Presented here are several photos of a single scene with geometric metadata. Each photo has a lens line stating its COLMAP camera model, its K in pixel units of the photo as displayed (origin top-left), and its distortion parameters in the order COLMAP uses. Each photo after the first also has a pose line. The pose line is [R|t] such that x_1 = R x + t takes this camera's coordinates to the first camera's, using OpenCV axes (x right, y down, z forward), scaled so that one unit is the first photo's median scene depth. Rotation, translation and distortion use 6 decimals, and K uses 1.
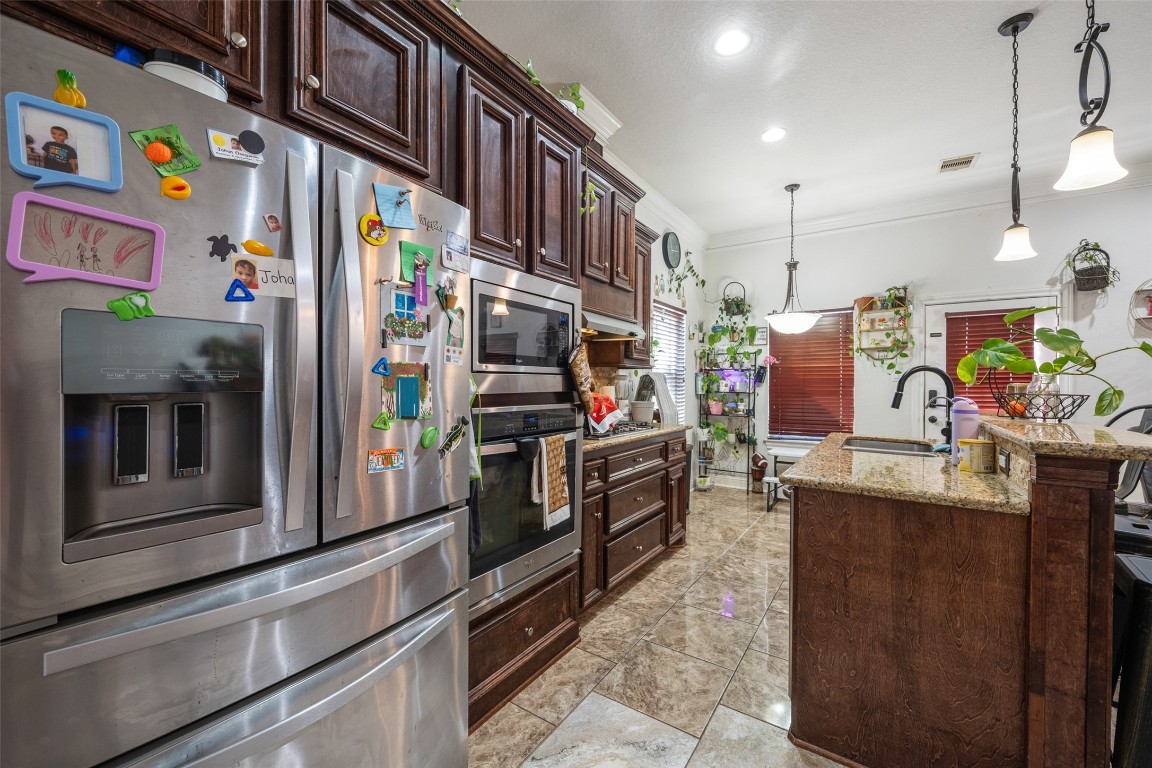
lens RADIAL K [[452.0, 0, 577.3], [0, 452.0, 381.8], [0, 0, 1]] dist [-0.003850, -0.000179]
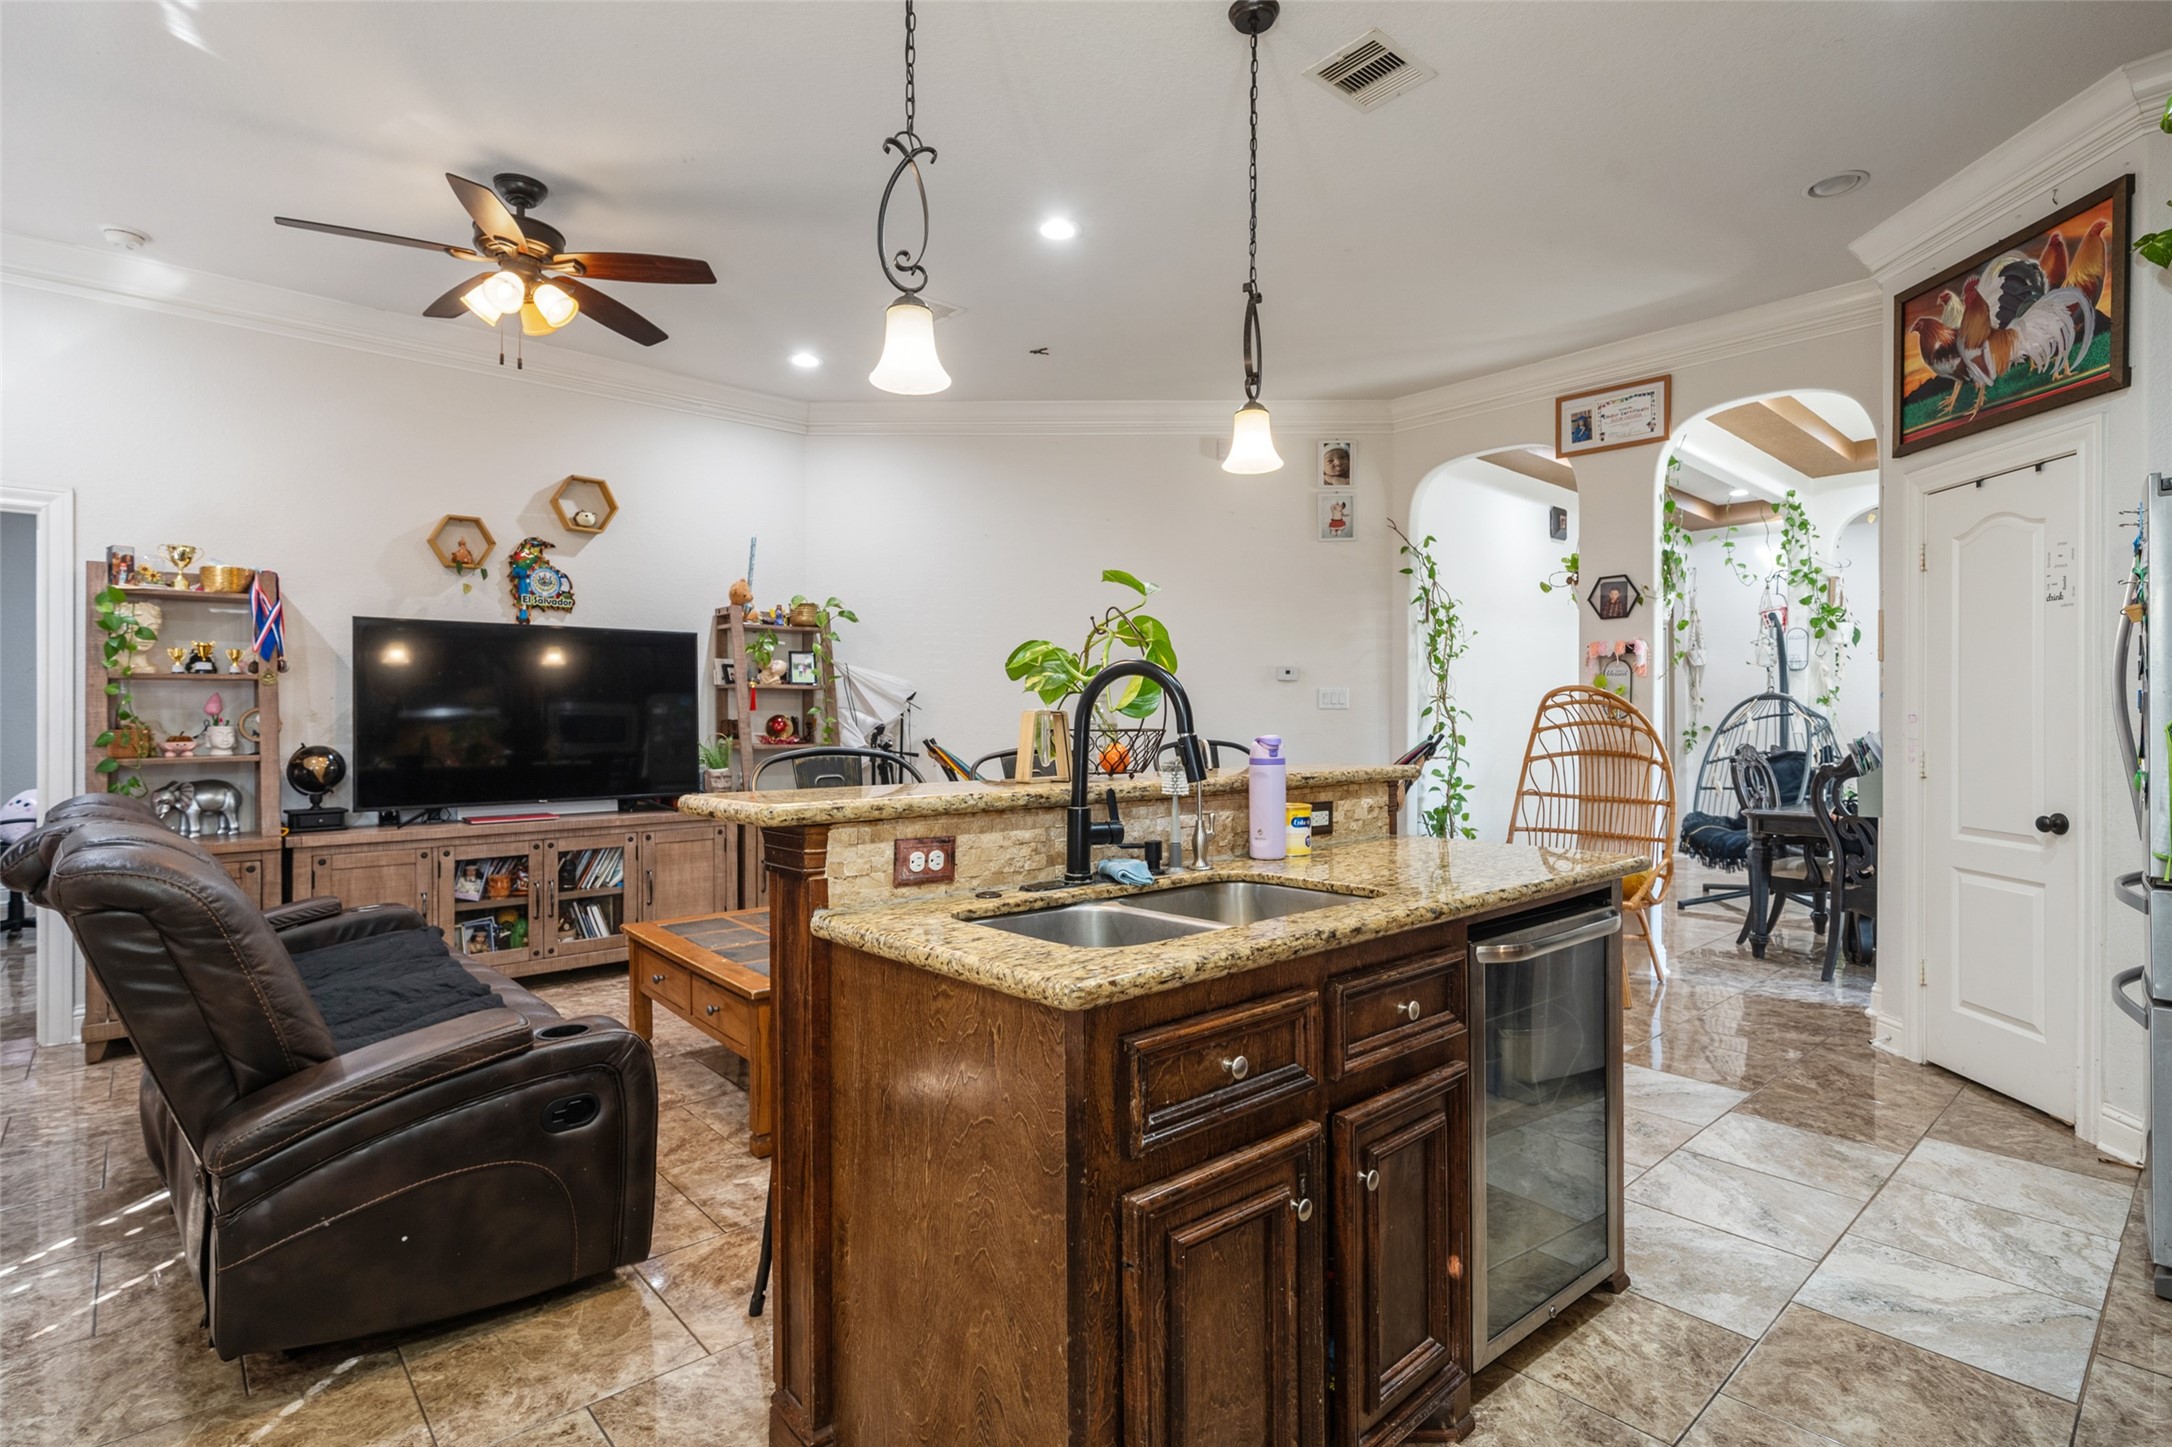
lens RADIAL K [[1061.2, 0, 1085.0], [0, 1061.2, 718.7], [0, 0, 1]] dist [0.001222, 0.000461]
pose [[-0.972151, -0.006356, 0.234270, 0.520746], [-0.006370, 0.999979, 0.000693, 0.009384], [-0.234269, -0.000818, -0.972171, 1.564555]]
